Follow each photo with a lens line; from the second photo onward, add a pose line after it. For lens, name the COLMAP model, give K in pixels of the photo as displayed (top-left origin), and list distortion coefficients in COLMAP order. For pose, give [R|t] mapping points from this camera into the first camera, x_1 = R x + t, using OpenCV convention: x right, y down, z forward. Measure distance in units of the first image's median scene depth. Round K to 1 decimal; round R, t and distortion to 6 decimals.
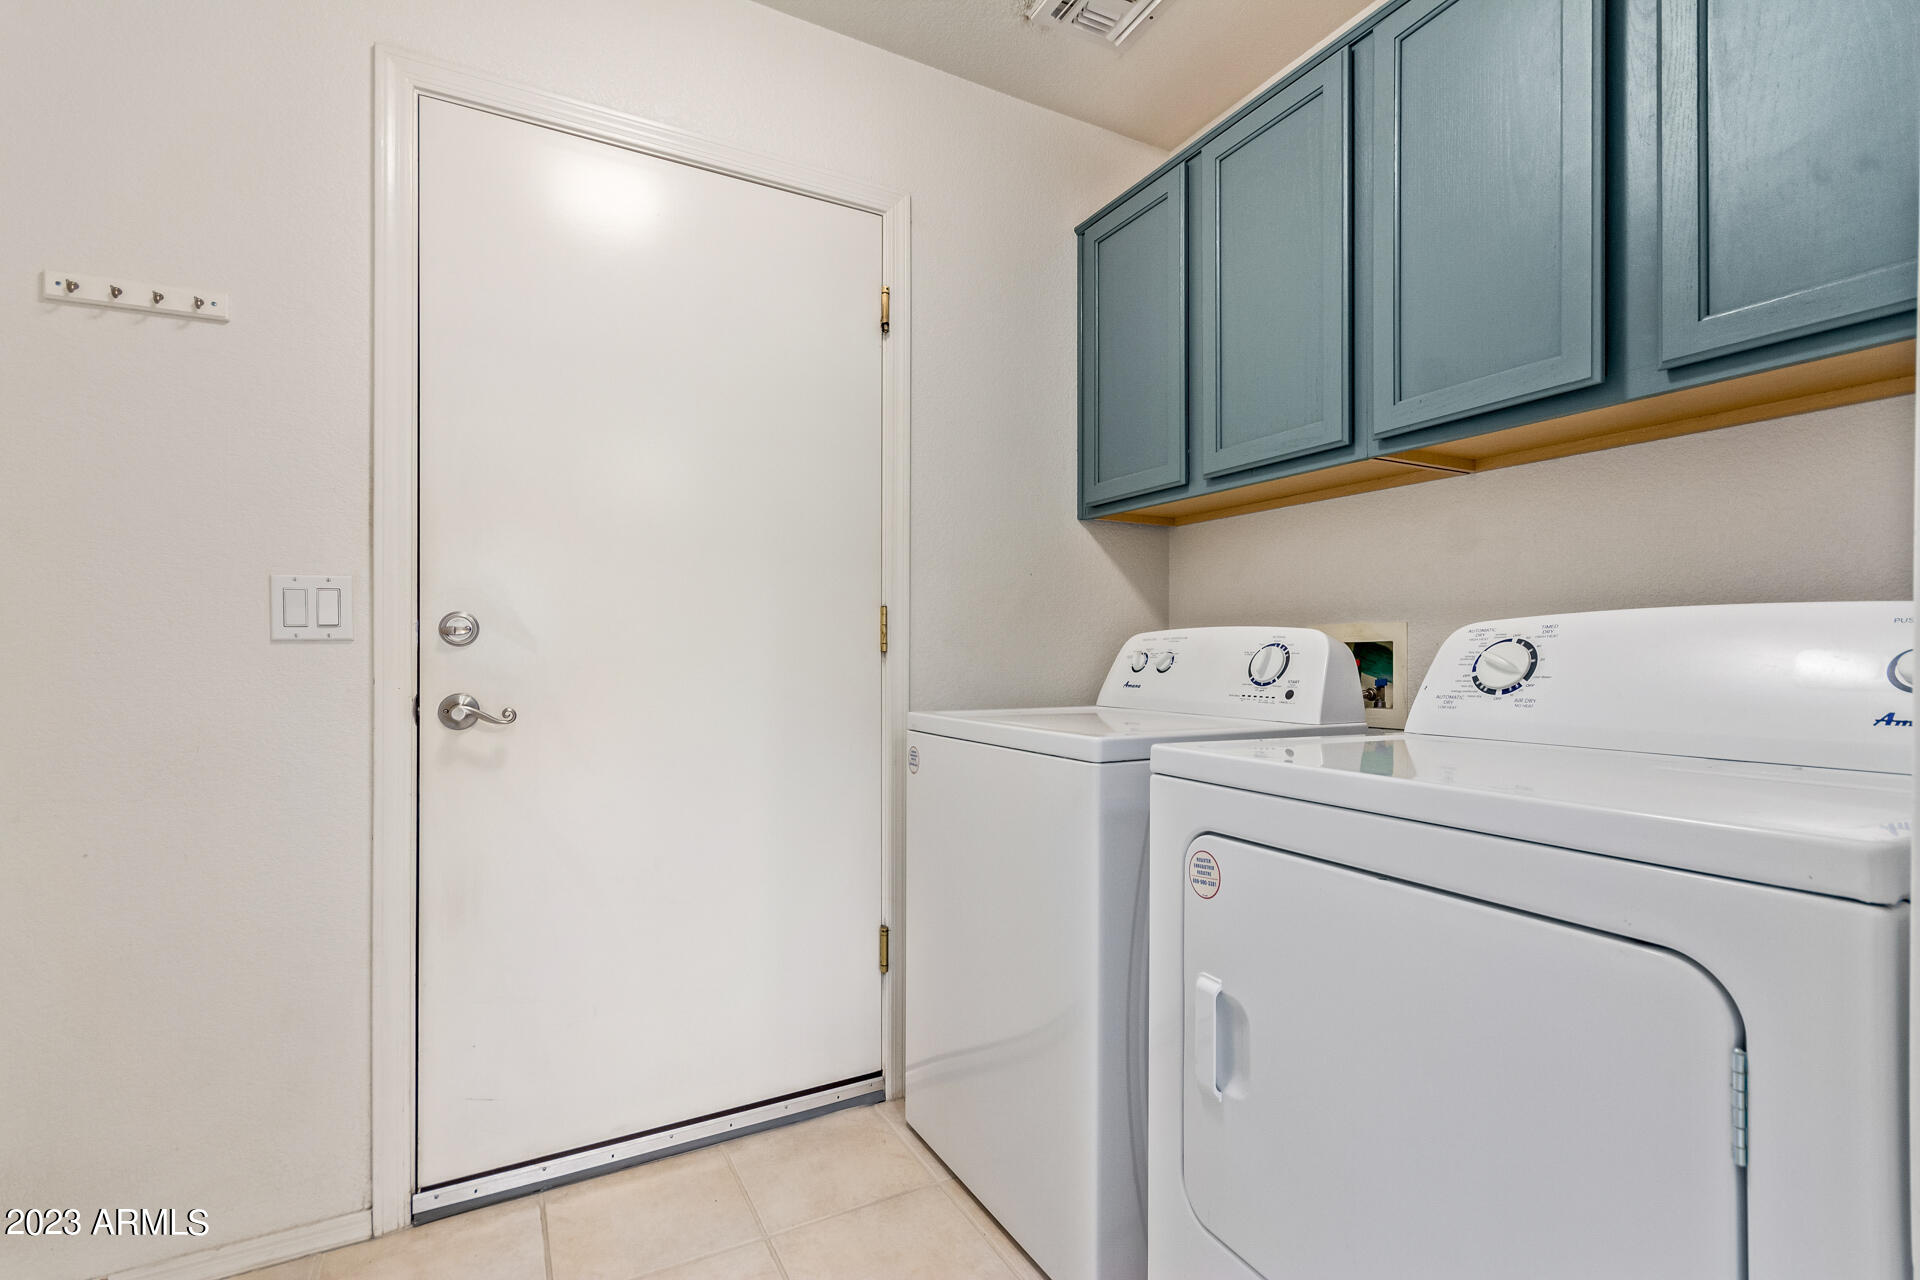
lens RADIAL K [[898.4, 0, 967.5], [0, 898.4, 651.9], [0, 0, 1]] dist [-0.001313, 0.000069]
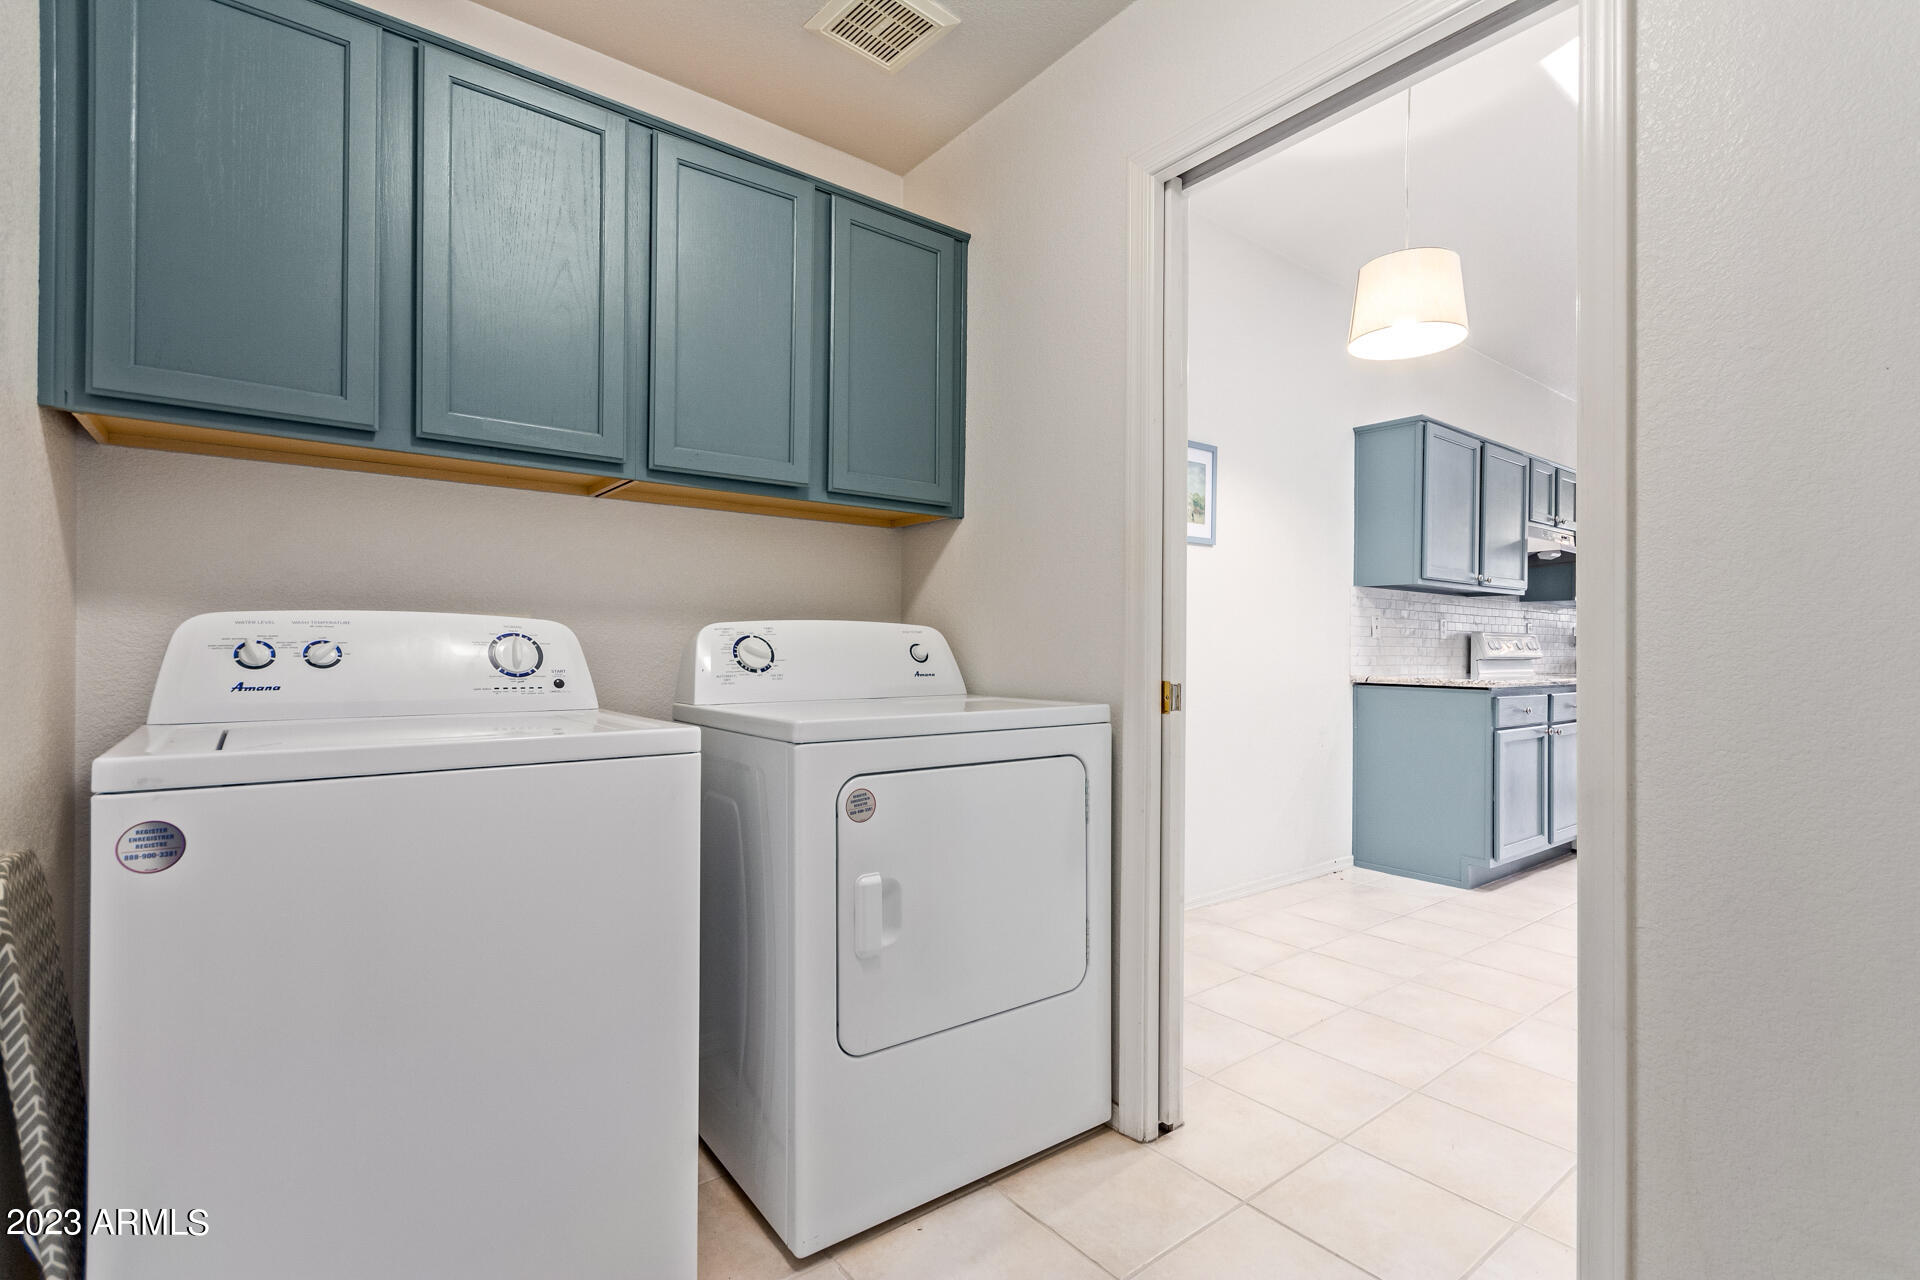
lens RADIAL K [[898.4, 0, 967.5], [0, 898.4, 651.9], [0, 0, 1]] dist [-0.001313, 0.000069]
pose [[-0.184137, -0.002595, 0.982897, -0.735140], [-0.005166, 0.999985, 0.001672, 0.006820], [-0.982887, -0.004770, -0.184147, 0.723364]]
